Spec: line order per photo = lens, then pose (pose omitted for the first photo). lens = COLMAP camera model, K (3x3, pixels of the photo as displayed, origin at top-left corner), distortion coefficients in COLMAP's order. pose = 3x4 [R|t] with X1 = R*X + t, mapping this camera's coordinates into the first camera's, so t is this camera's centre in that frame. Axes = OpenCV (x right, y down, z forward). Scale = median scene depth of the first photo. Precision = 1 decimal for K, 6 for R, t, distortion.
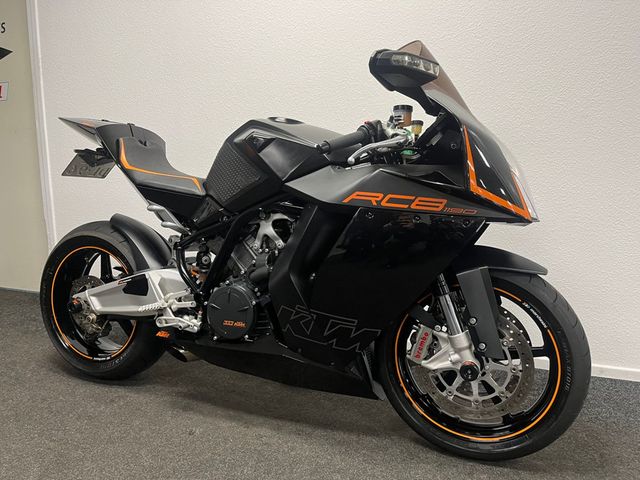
lens RADIAL K [[480.4, 0, 314.0], [0, 480.4, 241.3], [0, 0, 1]] dist [0.055492, -0.002946]
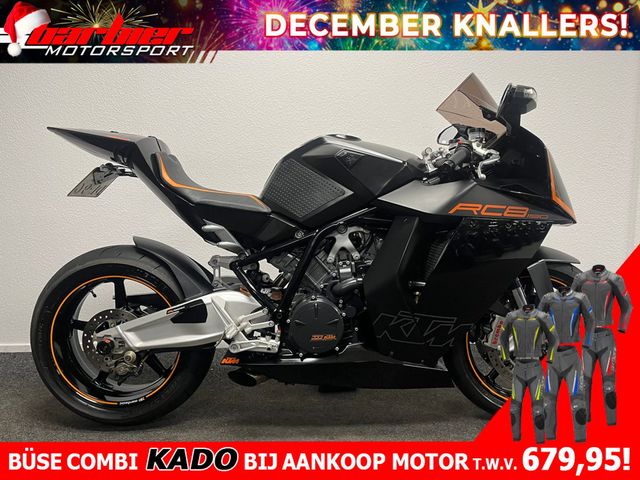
lens RADIAL K [[480.4, 0, 314.0], [0, 480.4, 241.3], [0, 0, 1]] dist [0.055492, -0.002946]
pose [[0.926101, -0.065076, 0.371620, -0.533547], [0.069337, 0.997591, 0.001900, -0.033112], [-0.370849, 0.024008, 0.928383, 0.063655]]
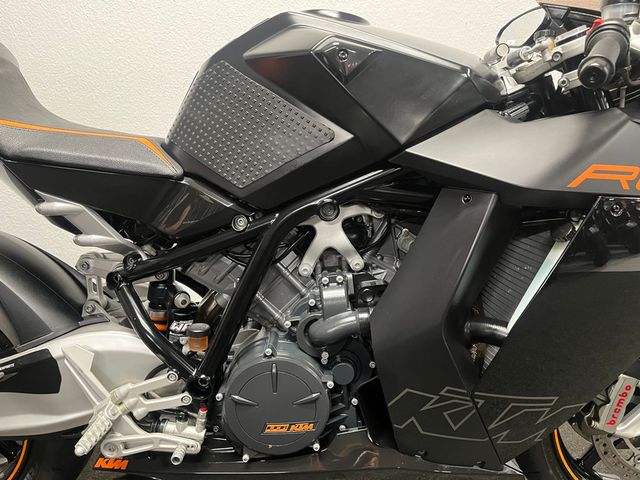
lens RADIAL K [[481.3, 0, 320.0], [0, 481.3, 240.0], [0, 0, 1]] dist [0.023724, -0.002464]
pose [[0.917716, -0.112439, 0.380993, -0.301676], [0.063869, 0.988392, 0.137850, -0.092320], [-0.392070, -0.102173, 0.914244, 0.526801]]
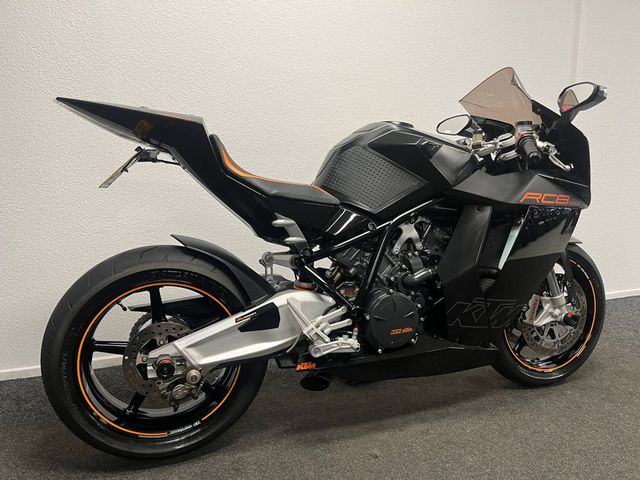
lens RADIAL K [[480.4, 0, 314.0], [0, 480.4, 241.3], [0, 0, 1]] dist [0.055492, -0.002946]
pose [[0.743996, -0.115586, 0.658111, -0.909307], [0.095254, 0.993212, 0.066755, -0.093312], [-0.661360, 0.013022, 0.749956, 0.364681]]
